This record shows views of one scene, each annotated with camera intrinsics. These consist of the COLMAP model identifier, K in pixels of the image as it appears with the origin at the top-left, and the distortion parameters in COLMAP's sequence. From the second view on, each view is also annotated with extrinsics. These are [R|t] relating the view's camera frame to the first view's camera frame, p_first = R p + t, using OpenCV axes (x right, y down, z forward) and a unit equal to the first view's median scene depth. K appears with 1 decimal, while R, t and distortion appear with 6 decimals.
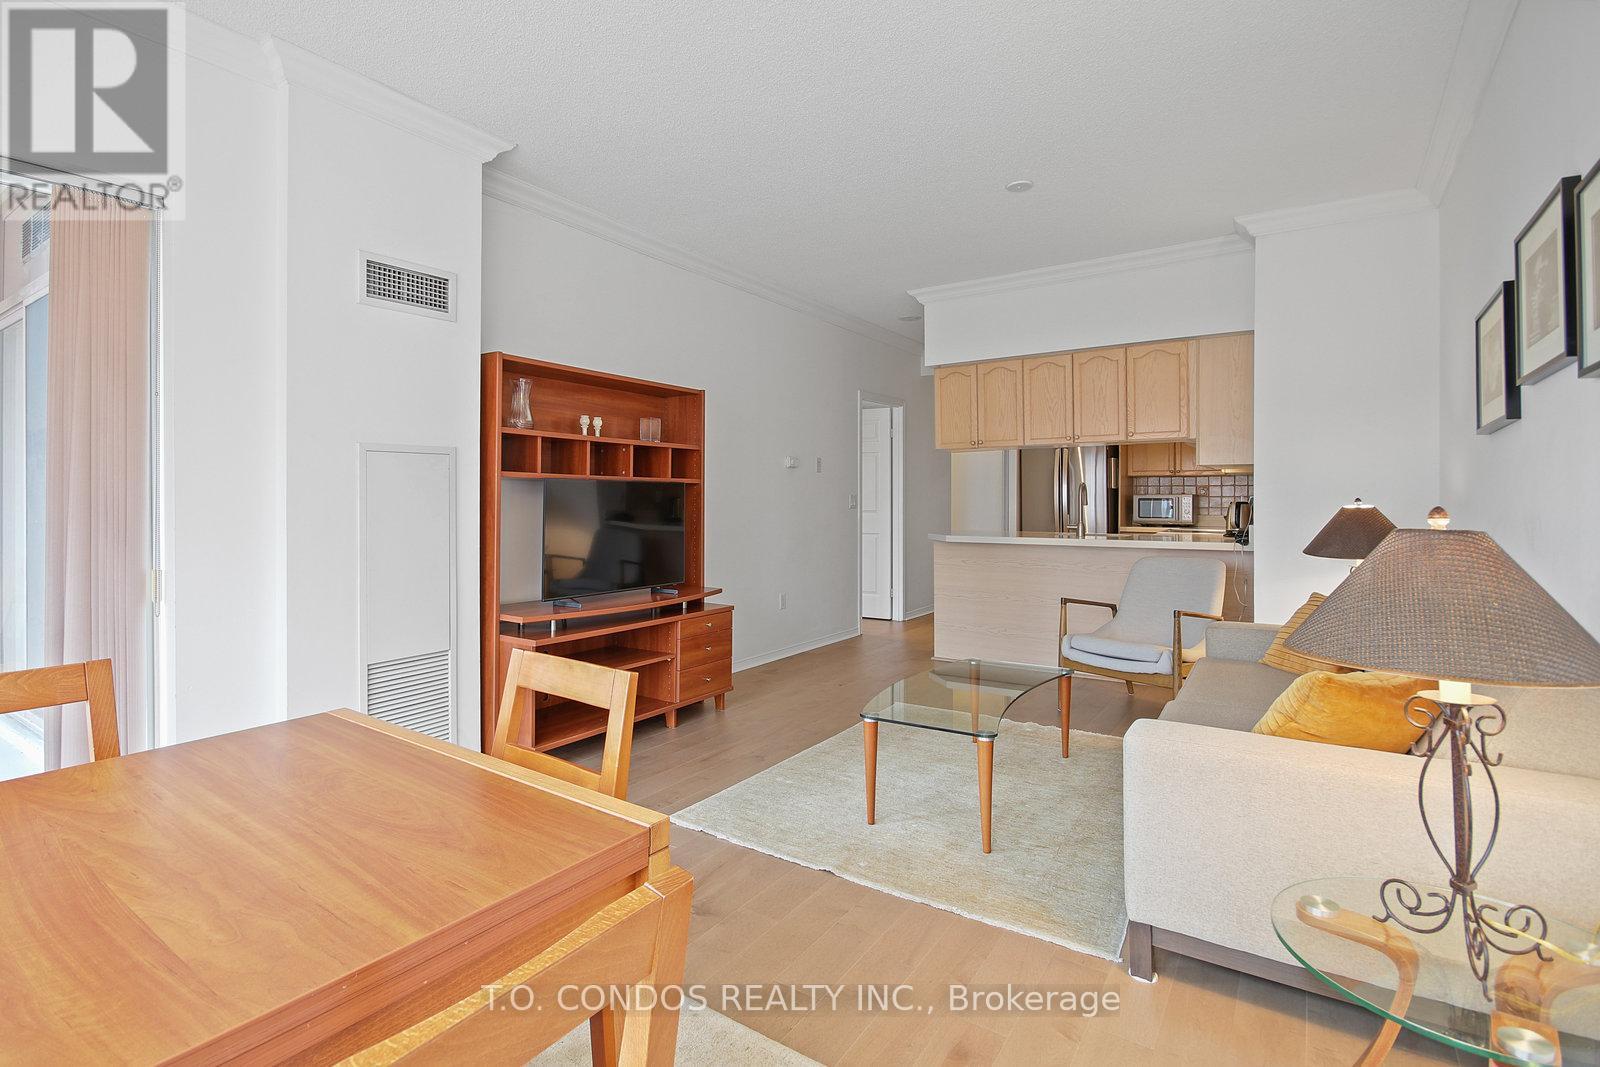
lens RADIAL K [[757.1, 0, 798.3], [0, 757.1, 505.5], [0, 0, 1]] dist [-0.003074, -0.000178]
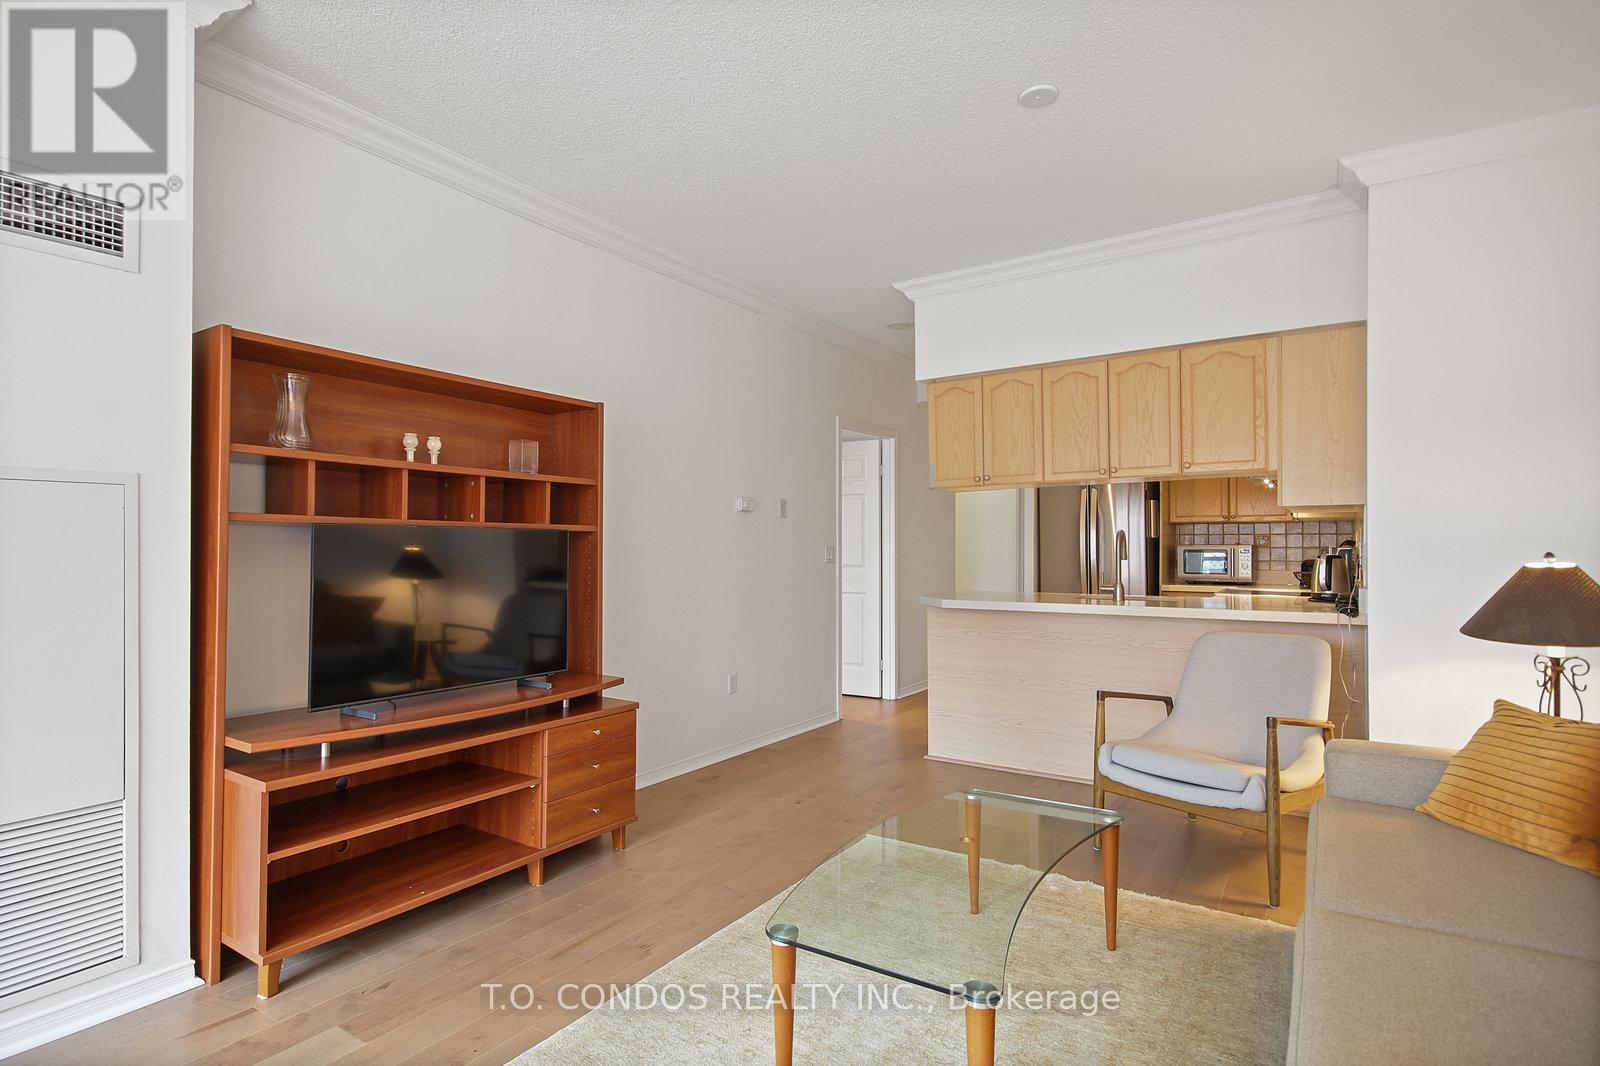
lens RADIAL K [[795.7, 0, 801.6], [0, 795.7, 551.2], [0, 0, 1]] dist [0.002133, 0.000207]
pose [[0.999998, -0.000916, -0.001474, 0.066488], [0.000908, 0.999984, -0.005636, -0.005914], [0.001479, 0.005635, 0.999983, 0.237692]]
